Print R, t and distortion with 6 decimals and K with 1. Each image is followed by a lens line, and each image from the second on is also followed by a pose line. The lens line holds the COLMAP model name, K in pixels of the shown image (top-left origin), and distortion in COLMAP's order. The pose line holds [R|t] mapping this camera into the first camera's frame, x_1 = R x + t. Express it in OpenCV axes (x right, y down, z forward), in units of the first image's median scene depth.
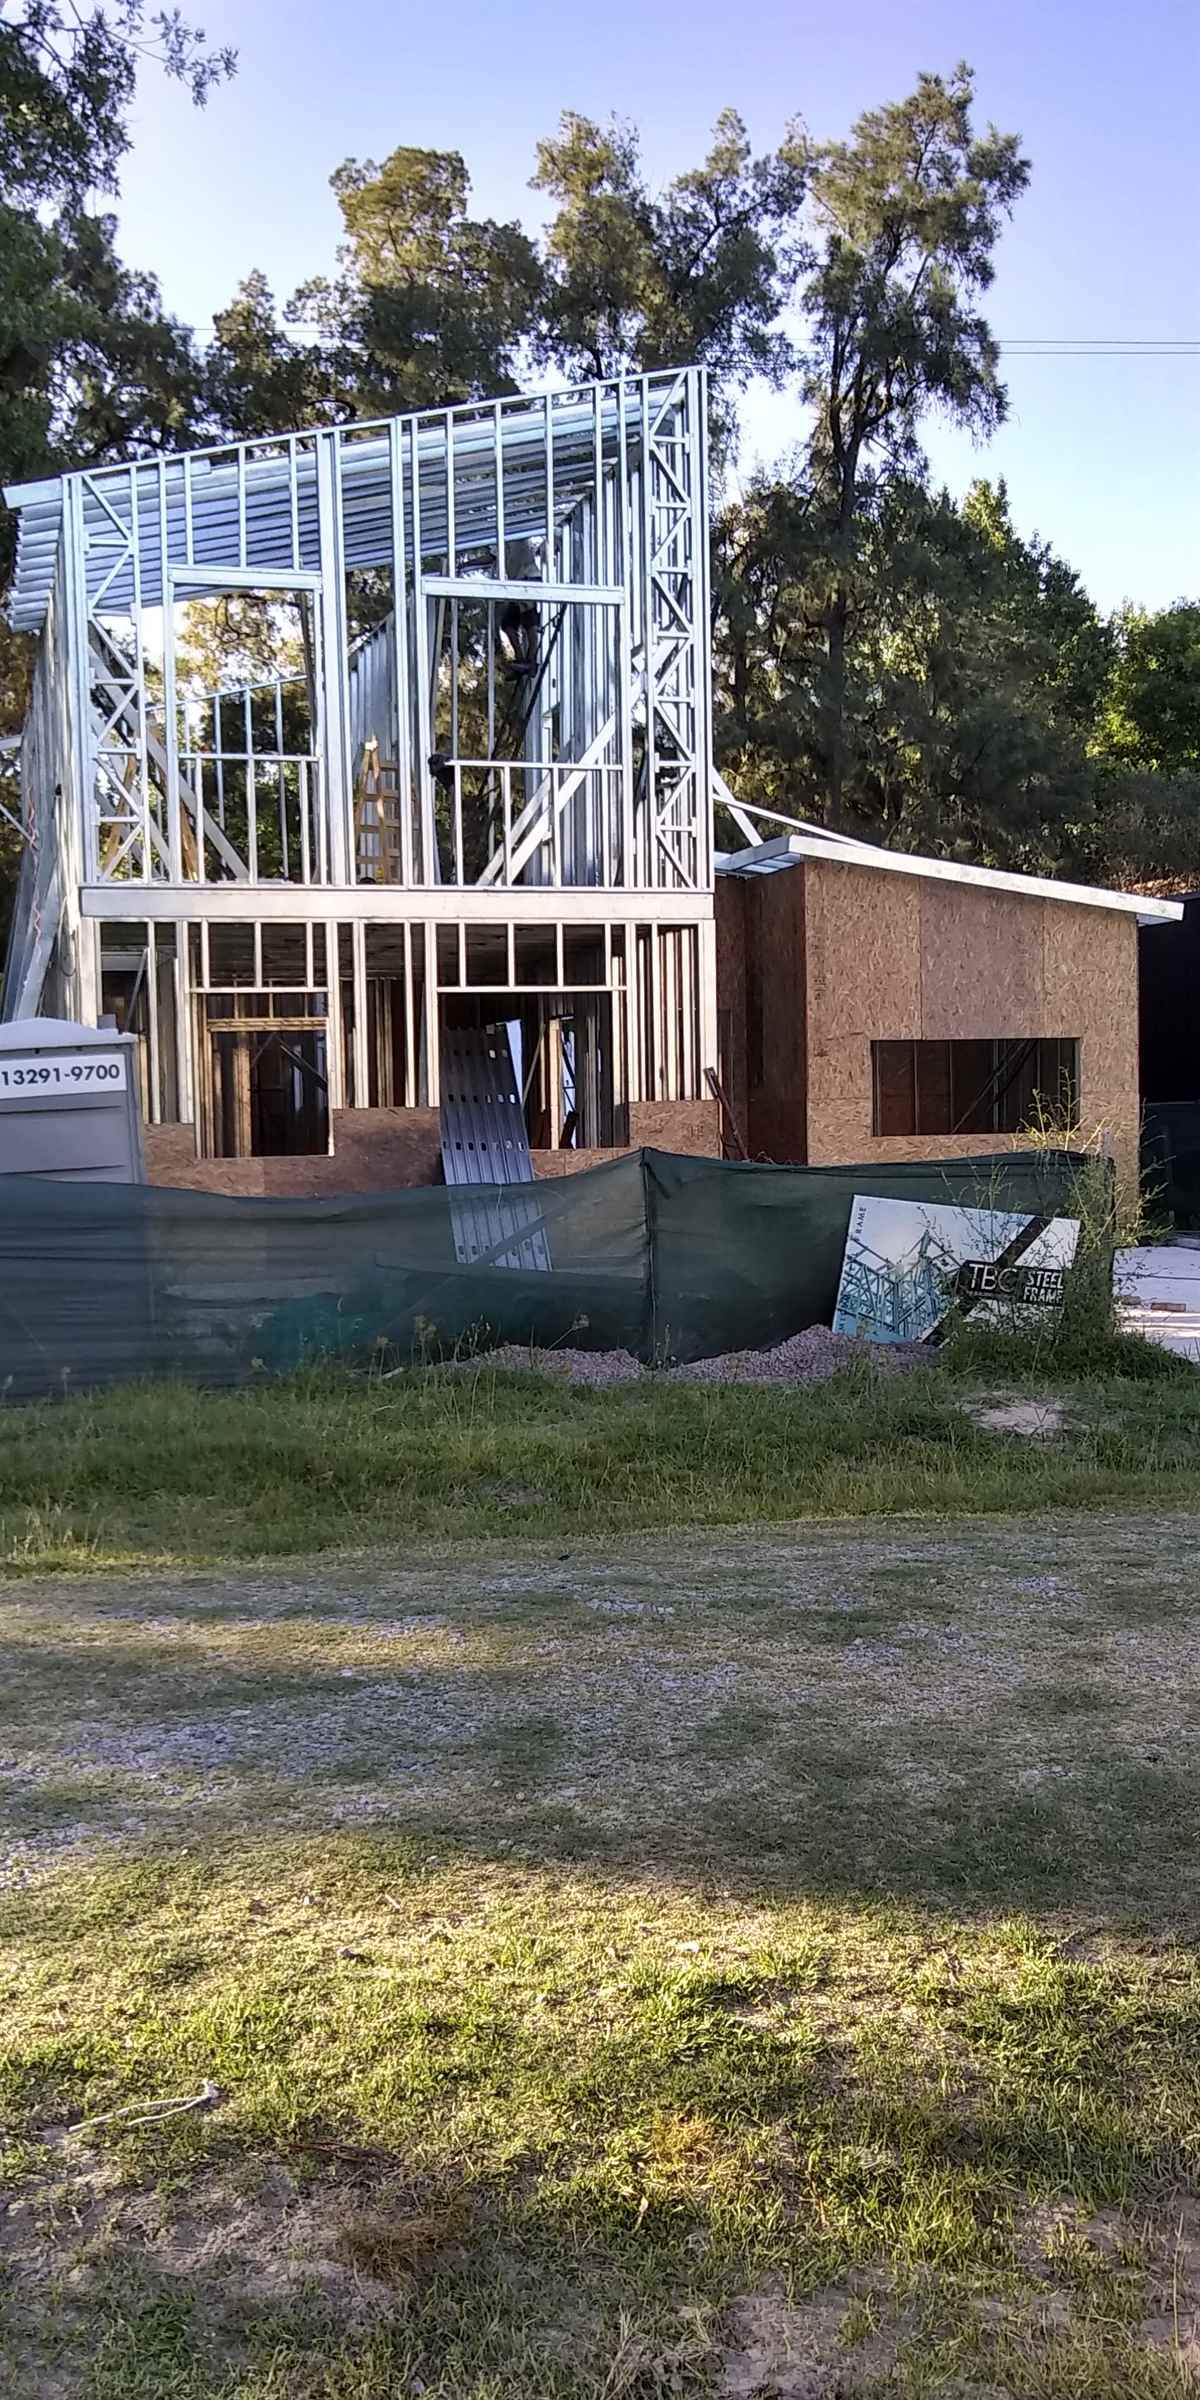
lens RADIAL K [[2065.8, 0, 564.6], [0, 2065.8, 1203.7], [0, 0, 1]] dist [0.014153, -0.164798]
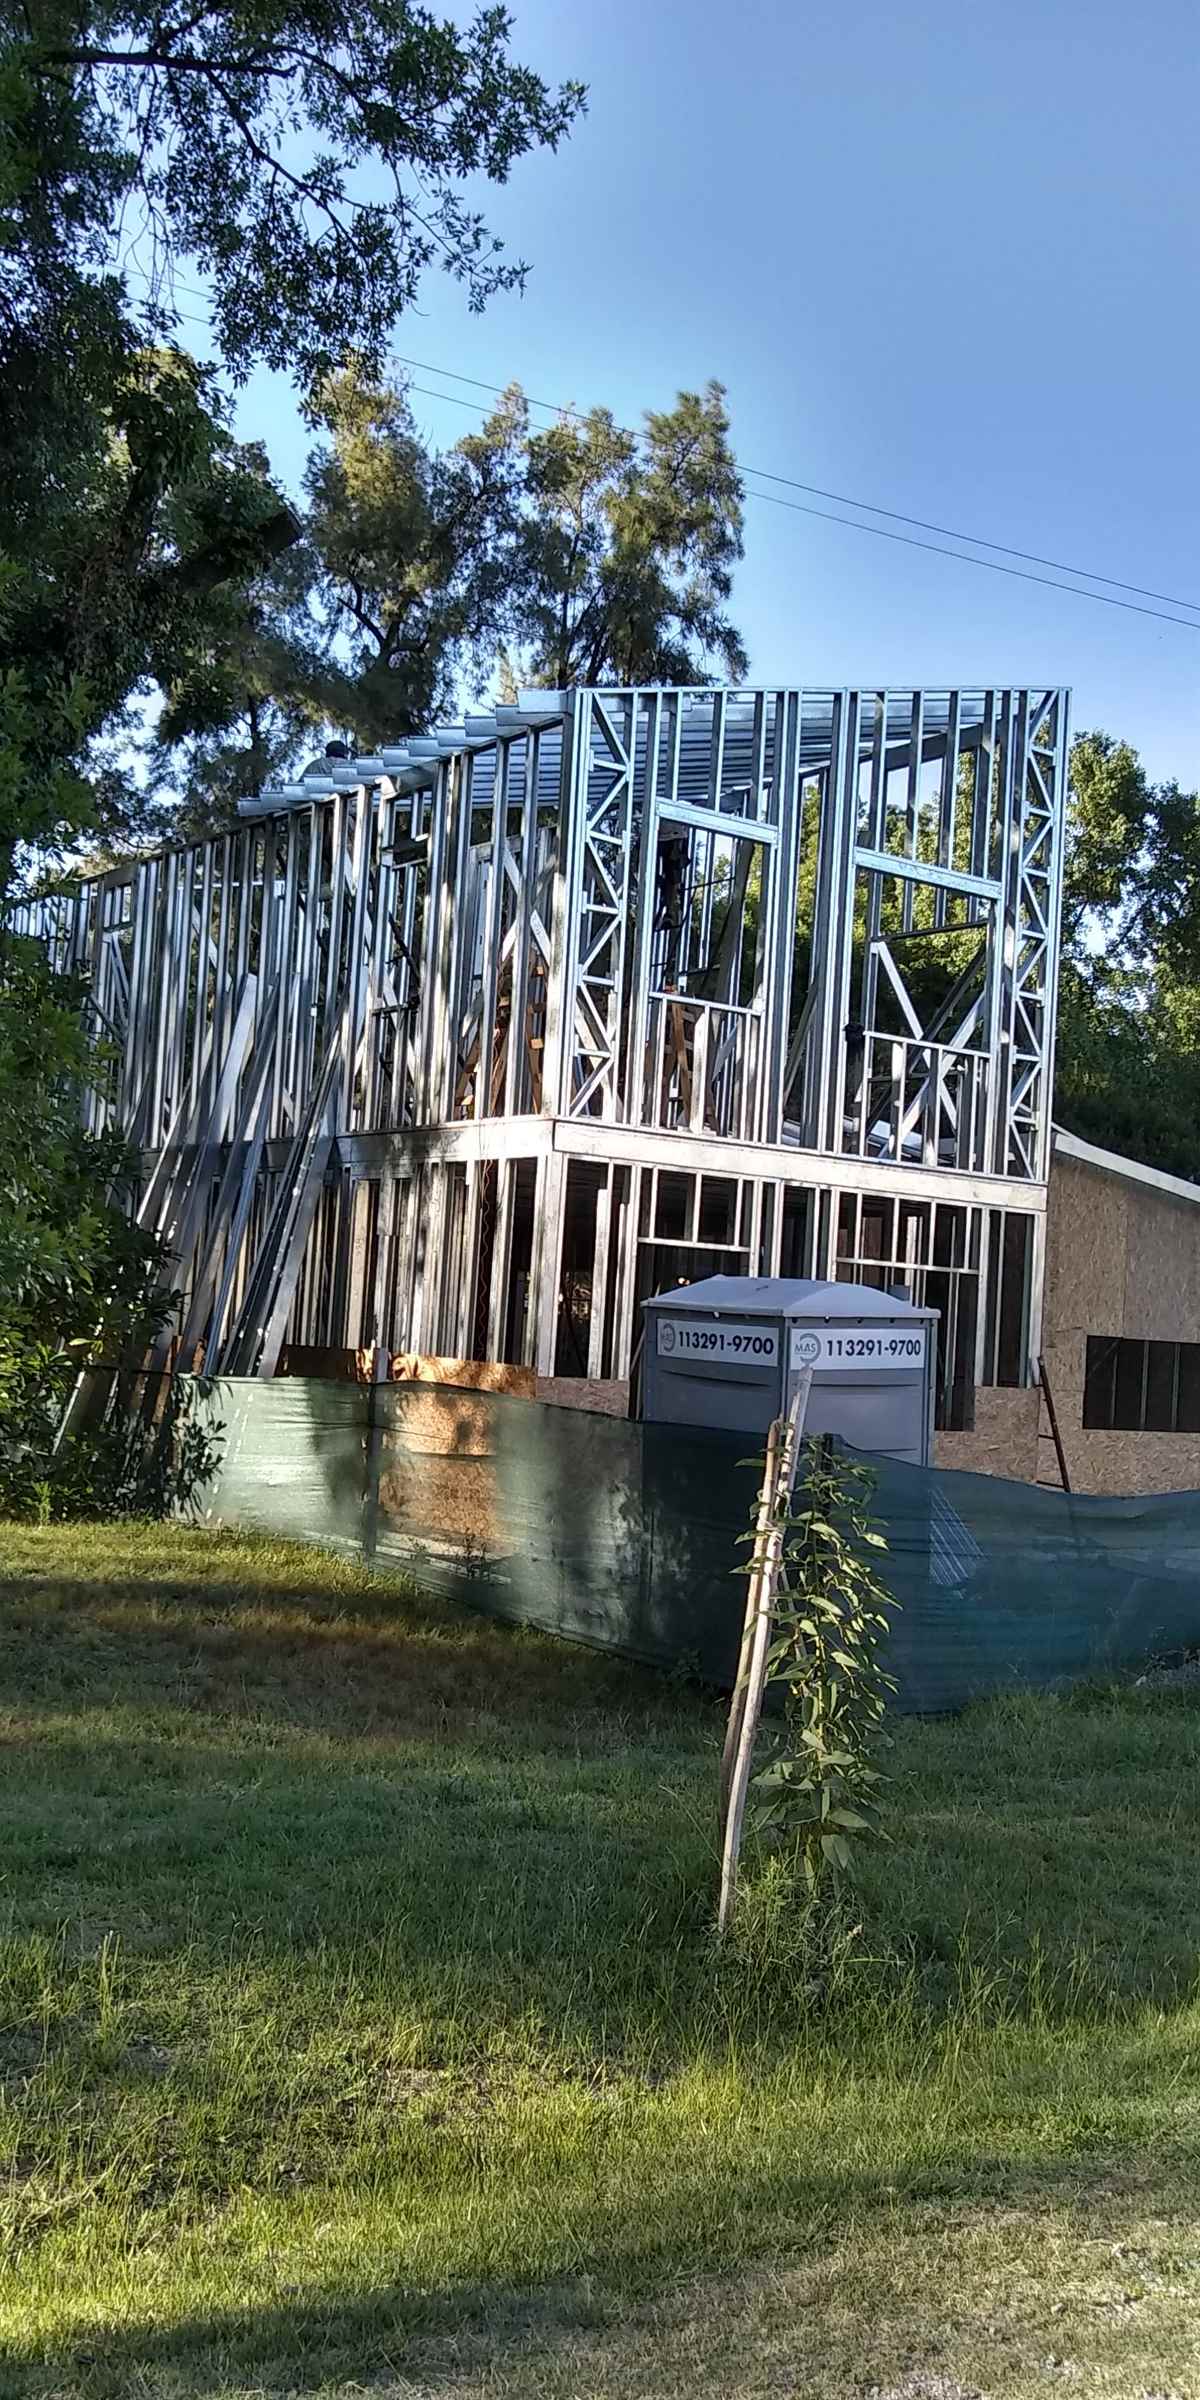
lens RADIAL K [[2065.8, 0, 564.6], [0, 2065.8, 1203.7], [0, 0, 1]] dist [0.014153, -0.164798]
pose [[0.940884, 0.099636, 0.323743, -0.502429], [-0.064364, 0.990936, -0.117915, -0.005900], [-0.332557, 0.090107, 0.938769, 0.124127]]
